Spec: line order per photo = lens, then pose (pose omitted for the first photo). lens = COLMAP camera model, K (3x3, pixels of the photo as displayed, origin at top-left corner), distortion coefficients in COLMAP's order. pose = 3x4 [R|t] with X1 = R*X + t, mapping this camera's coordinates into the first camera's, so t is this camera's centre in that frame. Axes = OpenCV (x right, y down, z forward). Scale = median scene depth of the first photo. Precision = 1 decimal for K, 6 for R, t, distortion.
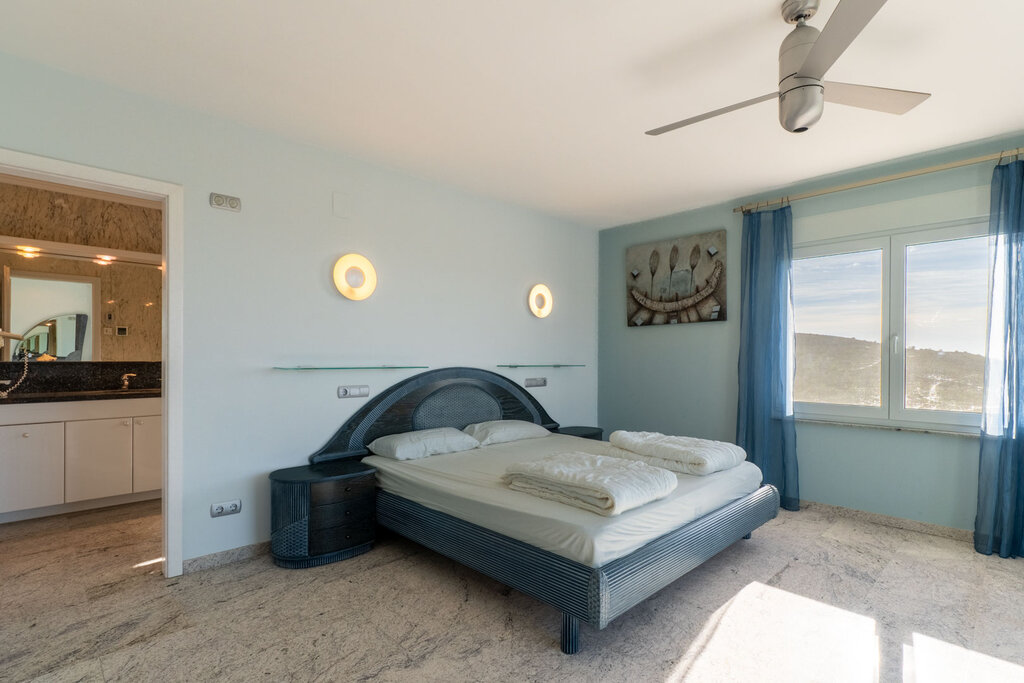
lens RADIAL K [[497.4, 0, 513.1], [0, 497.4, 358.0], [0, 0, 1]] dist [-0.001048, -0.000170]
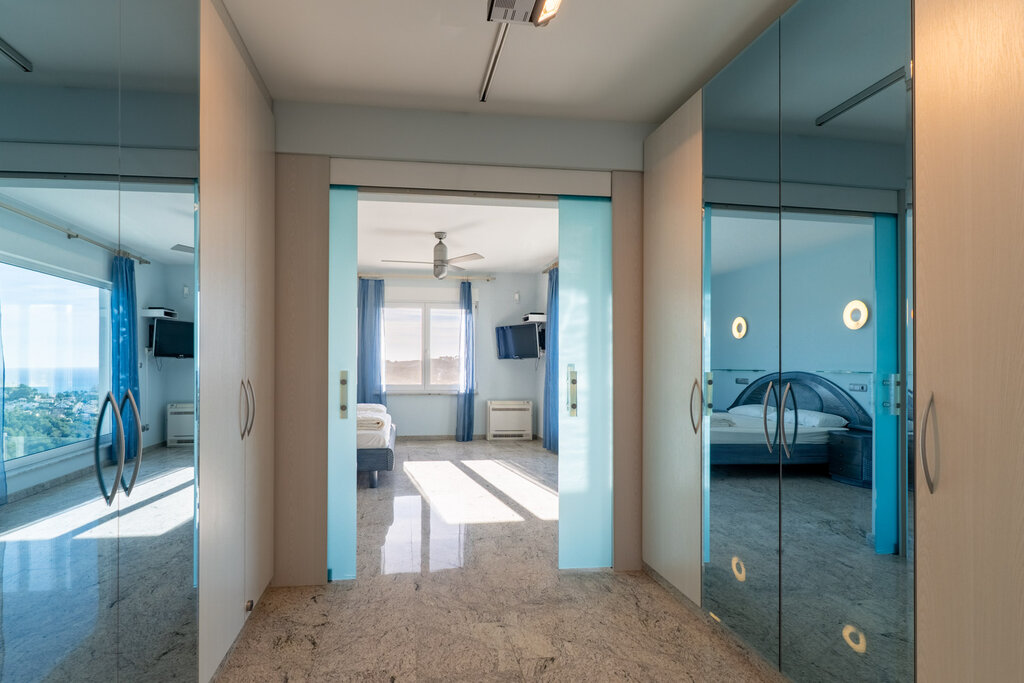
lens RADIAL K [[497.4, 0, 513.1], [0, 497.4, 358.0], [0, 0, 1]] dist [-0.001048, -0.000170]
pose [[0.533762, 0.000720, 0.845634, -0.861180], [0.003623, 0.999989, -0.003138, -0.004740], [-0.845627, 0.004738, 0.533754, -0.457674]]
